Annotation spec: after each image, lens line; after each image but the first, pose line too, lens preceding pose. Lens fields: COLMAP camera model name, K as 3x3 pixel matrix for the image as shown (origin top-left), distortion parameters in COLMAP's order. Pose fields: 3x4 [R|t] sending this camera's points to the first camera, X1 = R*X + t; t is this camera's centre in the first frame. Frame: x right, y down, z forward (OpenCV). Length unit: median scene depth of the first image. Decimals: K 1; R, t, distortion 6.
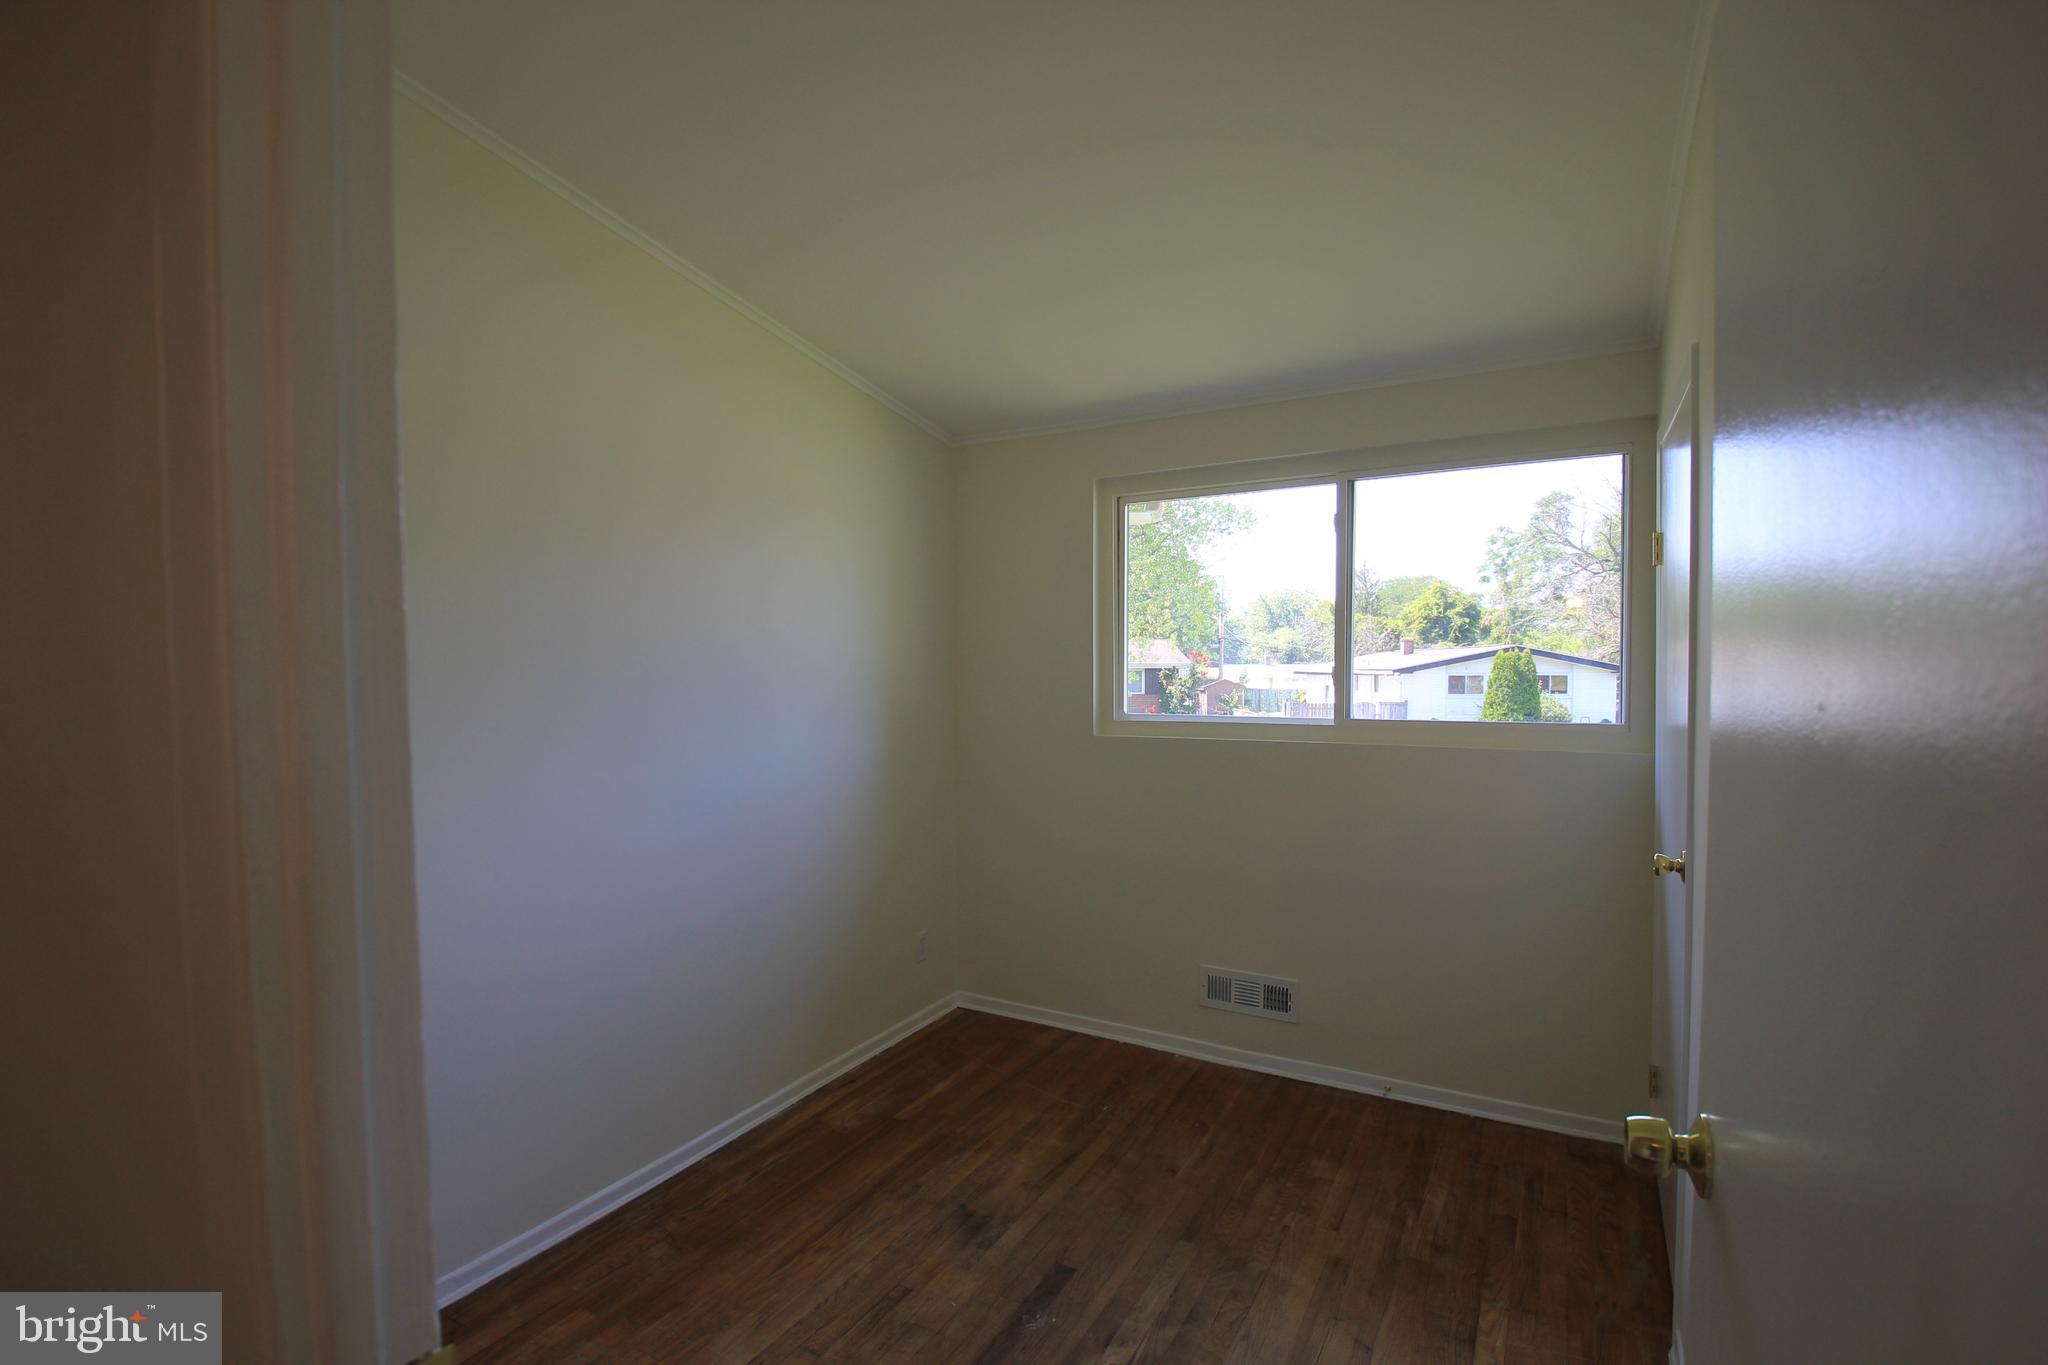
lens RADIAL K [[941.0, 0, 1016.8], [0, 941.0, 704.9], [0, 0, 1]] dist [0.026598, -0.041707]
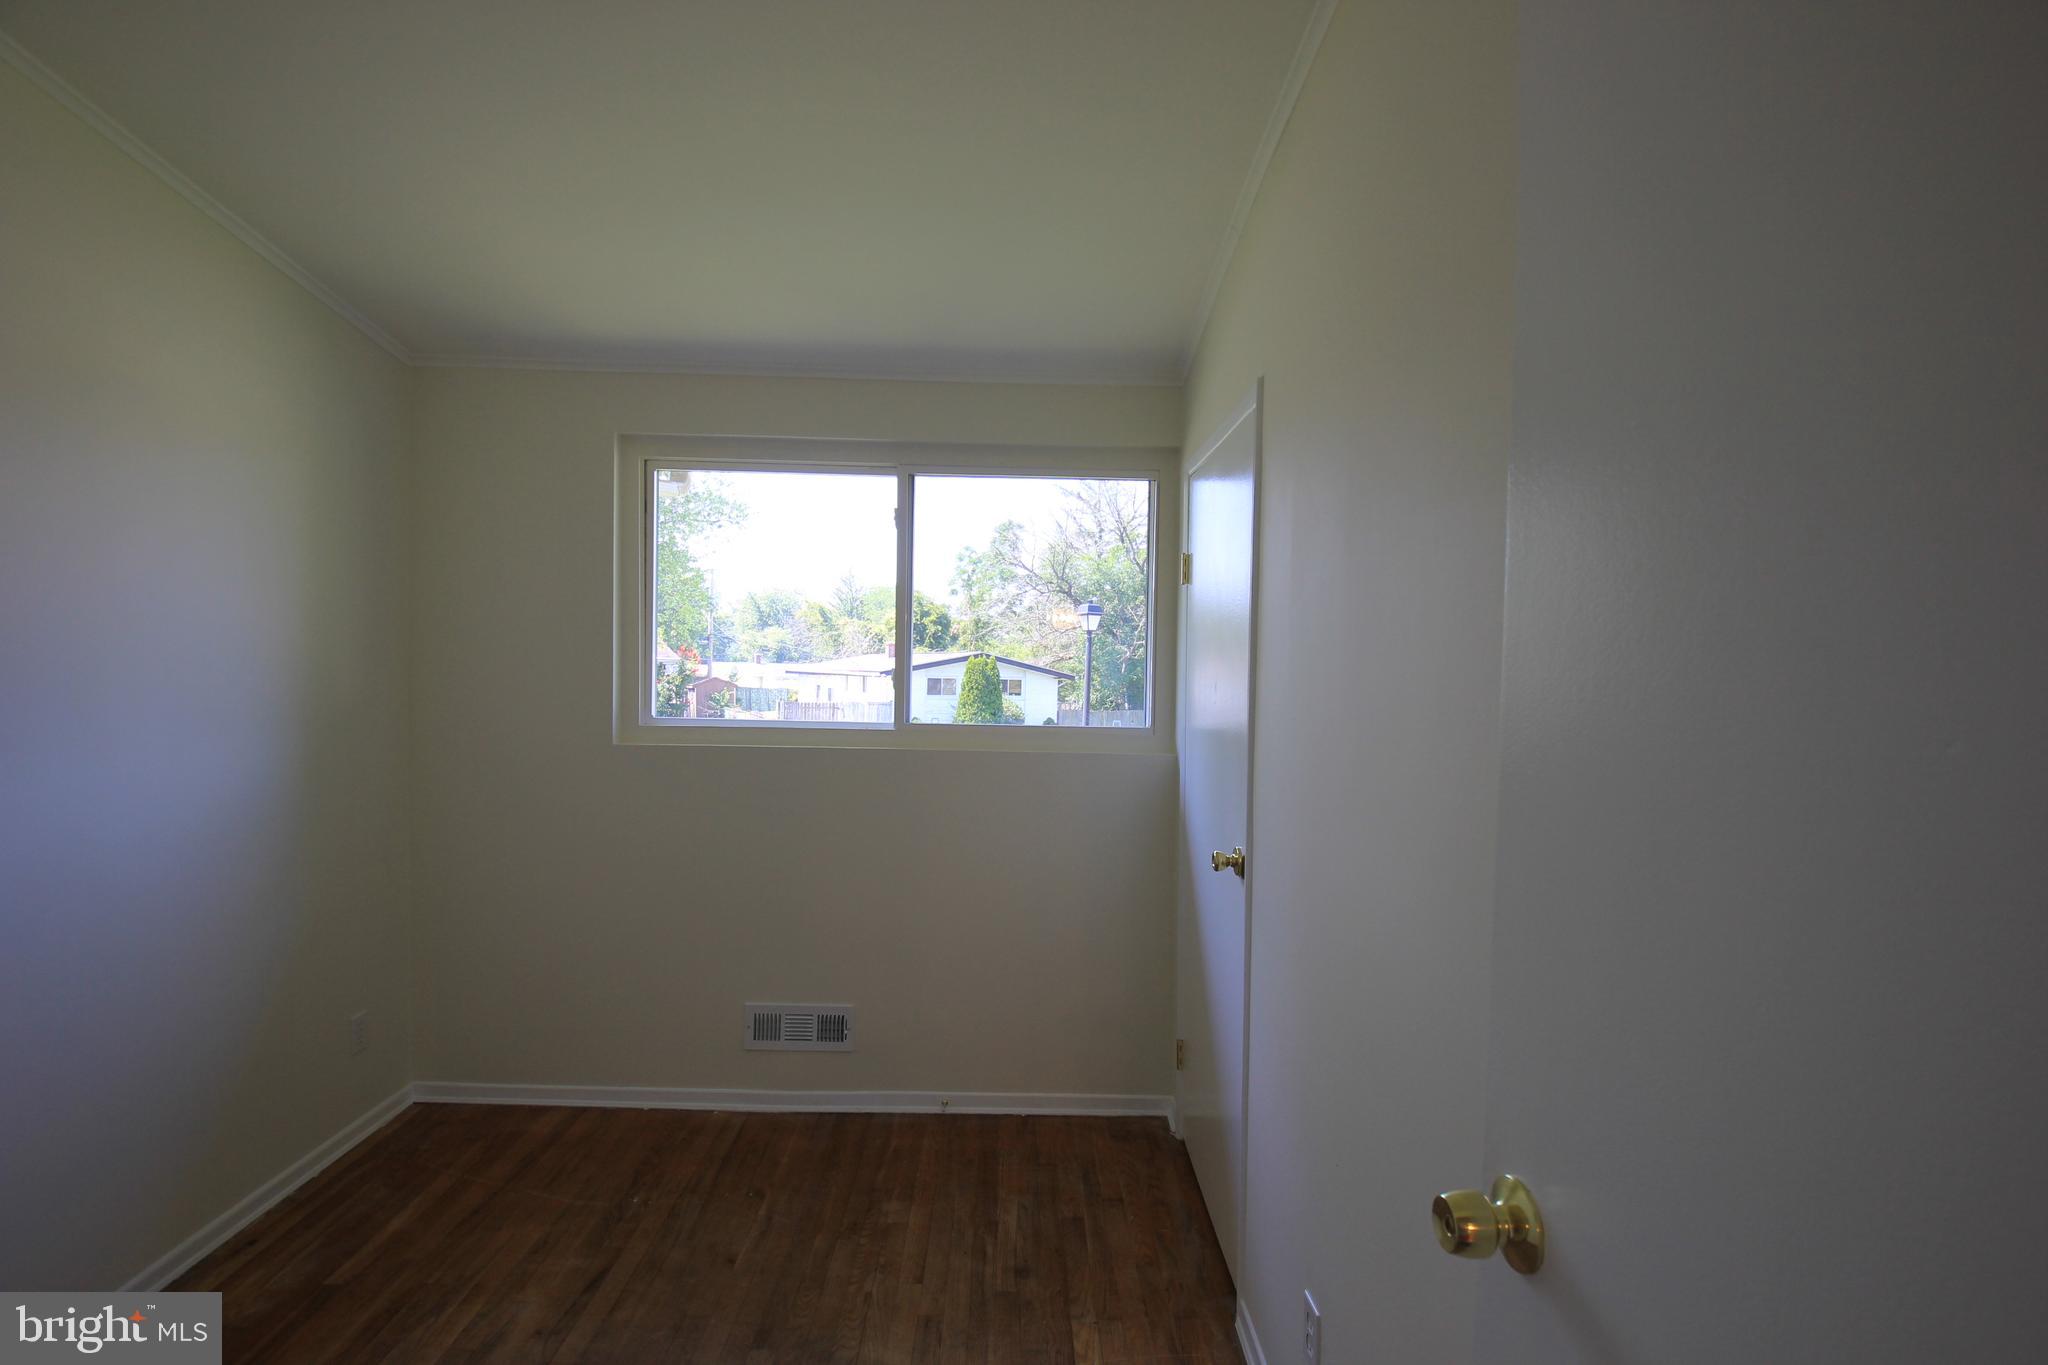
lens RADIAL K [[941.0, 0, 1016.8], [0, 941.0, 704.9], [0, 0, 1]] dist [0.026598, -0.041707]
pose [[0.861675, 0.005624, 0.507430, -0.035841], [-0.006354, 0.999980, -0.000294, -0.004100], [-0.507421, -0.002971, 0.861693, 0.114870]]
